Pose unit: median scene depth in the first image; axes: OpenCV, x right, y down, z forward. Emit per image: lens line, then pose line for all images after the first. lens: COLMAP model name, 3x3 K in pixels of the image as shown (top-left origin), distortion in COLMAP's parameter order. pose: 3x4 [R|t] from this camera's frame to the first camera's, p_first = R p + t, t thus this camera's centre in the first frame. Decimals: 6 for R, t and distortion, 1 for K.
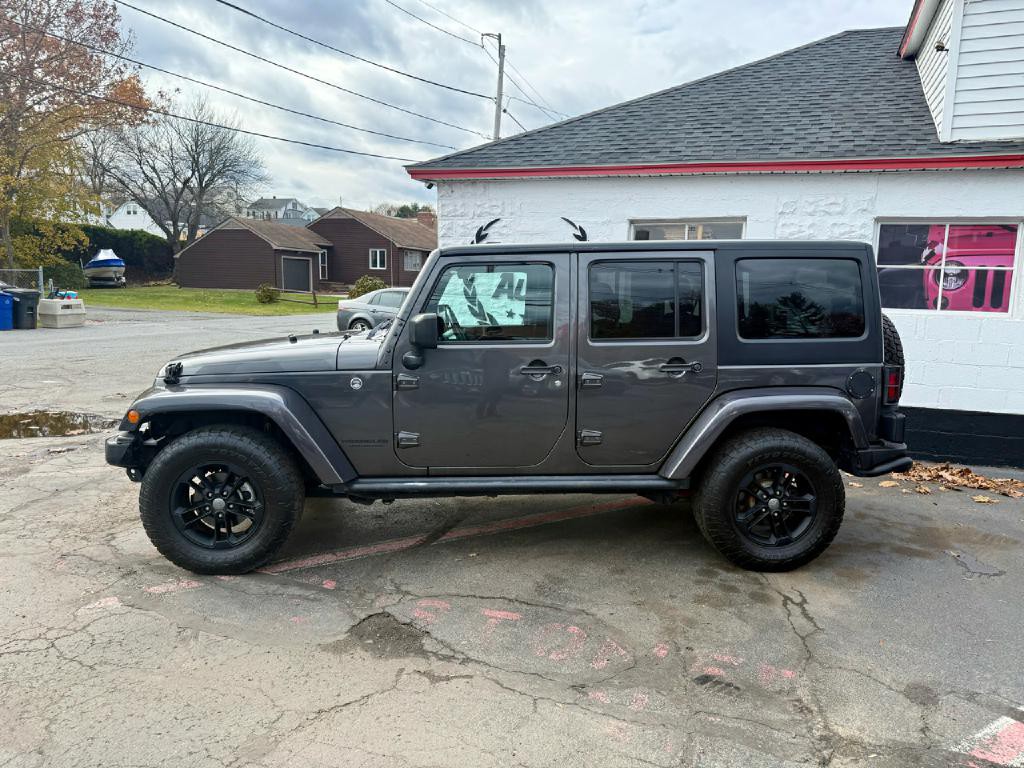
lens RADIAL K [[720.6, 0, 511.0], [0, 720.6, 391.9], [0, 0, 1]] dist [0.045378, -0.054047]
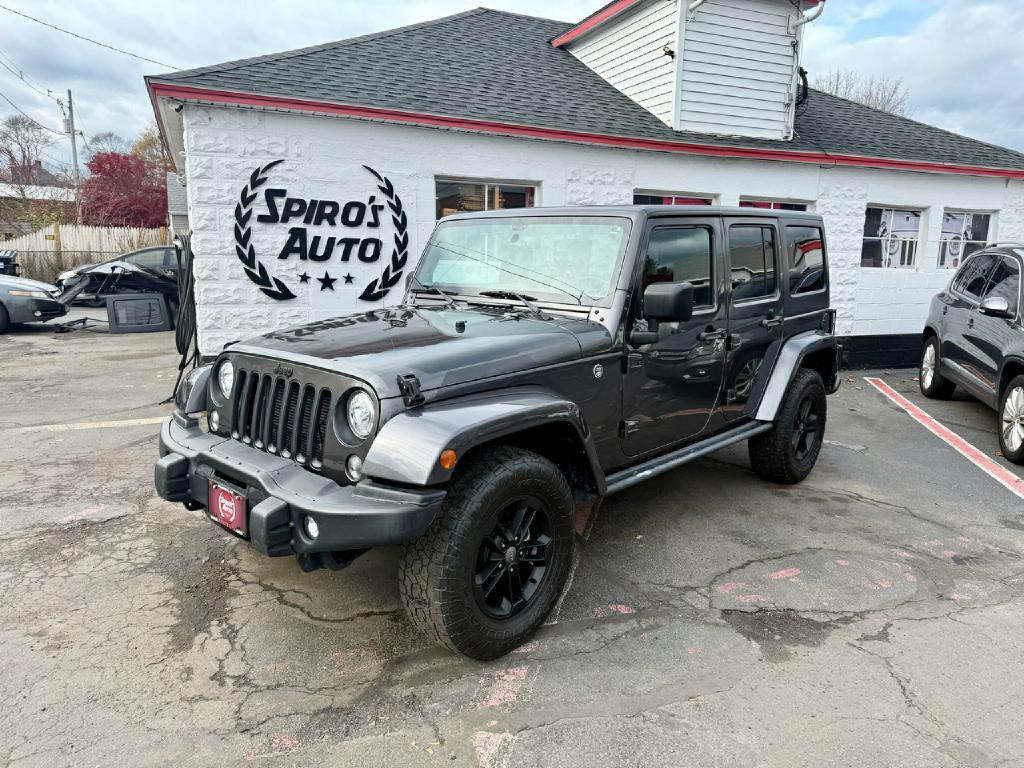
lens RADIAL K [[720.6, 0, 506.4], [0, 720.6, 389.1], [0, 0, 1]] dist [0.045378, -0.054047]
pose [[0.714276, -0.136693, 0.686386, -0.840711], [0.095995, 0.990607, 0.097382, -0.078790], [-0.693250, -0.003668, 0.720688, 0.457261]]
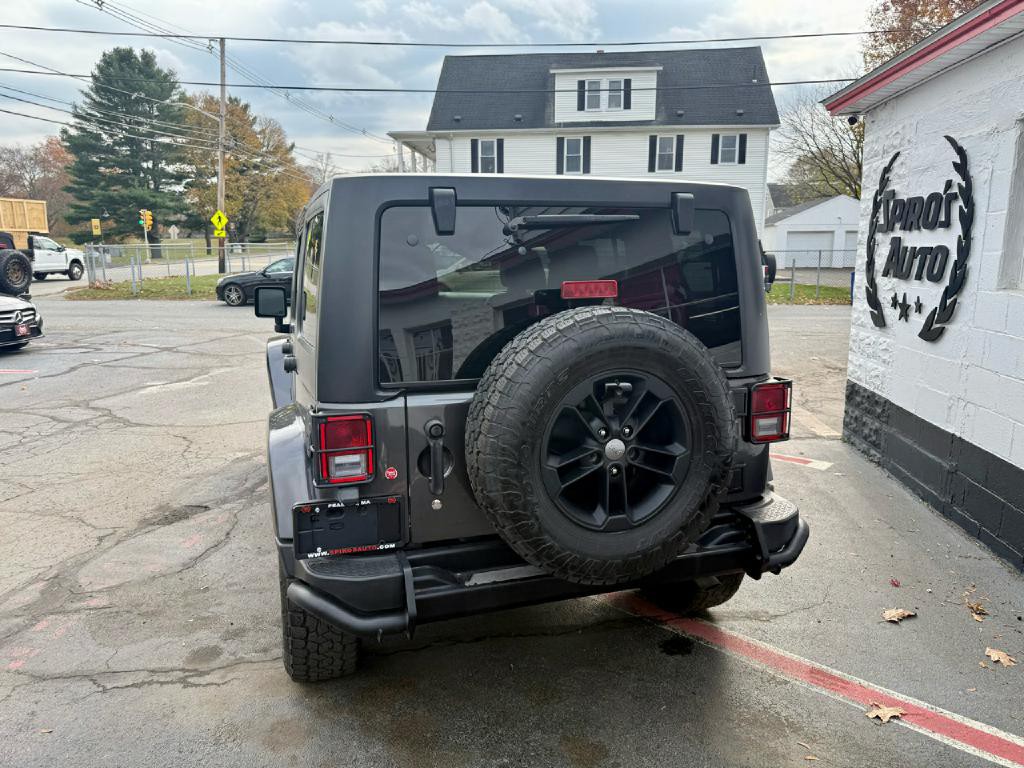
lens RADIAL K [[720.6, 0, 510.4], [0, 720.6, 388.3], [0, 0, 1]] dist [0.045378, -0.054047]
pose [[0.257991, 0.151949, -0.954124, 1.059978], [-0.129233, 0.984108, 0.121780, -0.132030], [0.957465, 0.091886, 0.273528, 0.993876]]
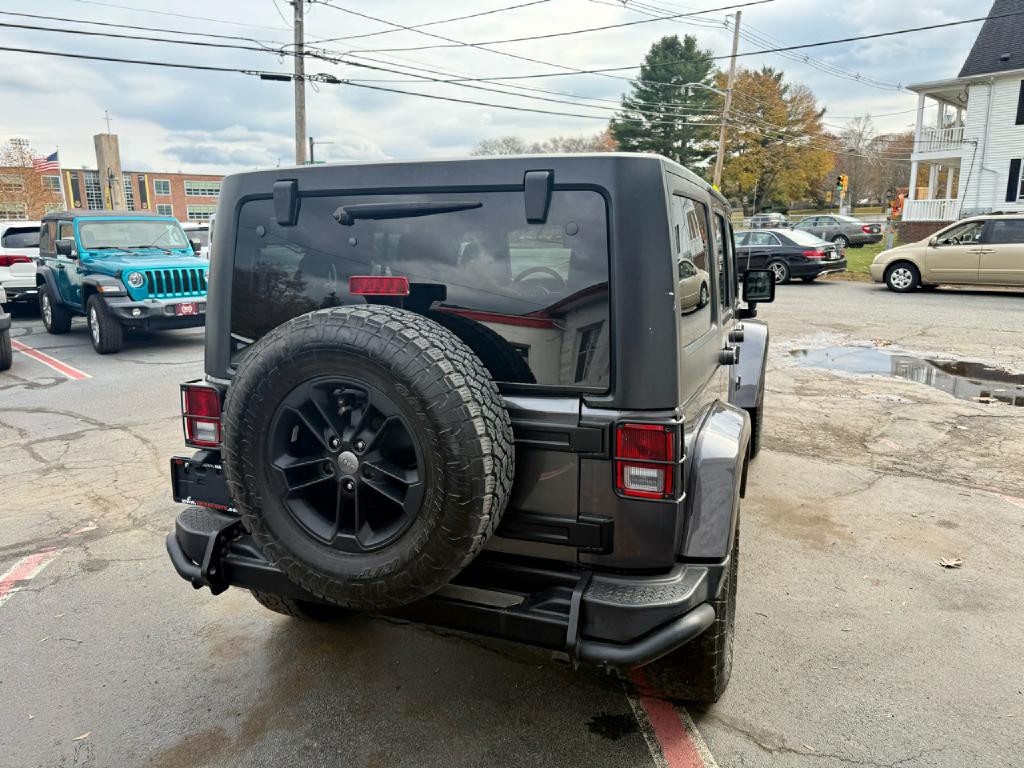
lens RADIAL K [[720.6, 0, 507.6], [0, 720.6, 385.9], [0, 0, 1]] dist [0.045378, -0.054047]
pose [[-0.413763, 0.172420, -0.893908, 0.964408], [-0.130307, 0.960575, 0.245594, -0.213756], [0.901011, 0.218100, -0.374983, 1.470953]]
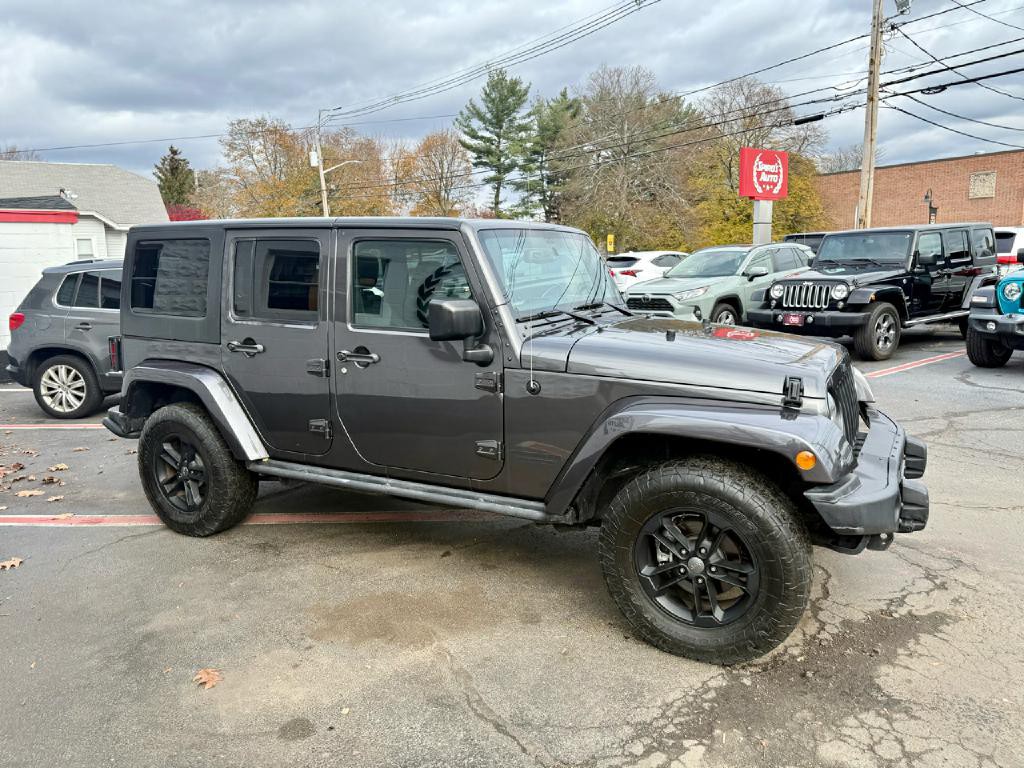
lens RADIAL K [[720.6, 0, 506.3], [0, 720.6, 387.8], [0, 0, 1]] dist [0.045378, -0.054047]
pose [[-0.842458, -0.089489, 0.531278, -0.613856], [0.085542, 0.951382, 0.295897, -0.297984], [-0.531928, 0.294727, -0.793844, 1.987287]]
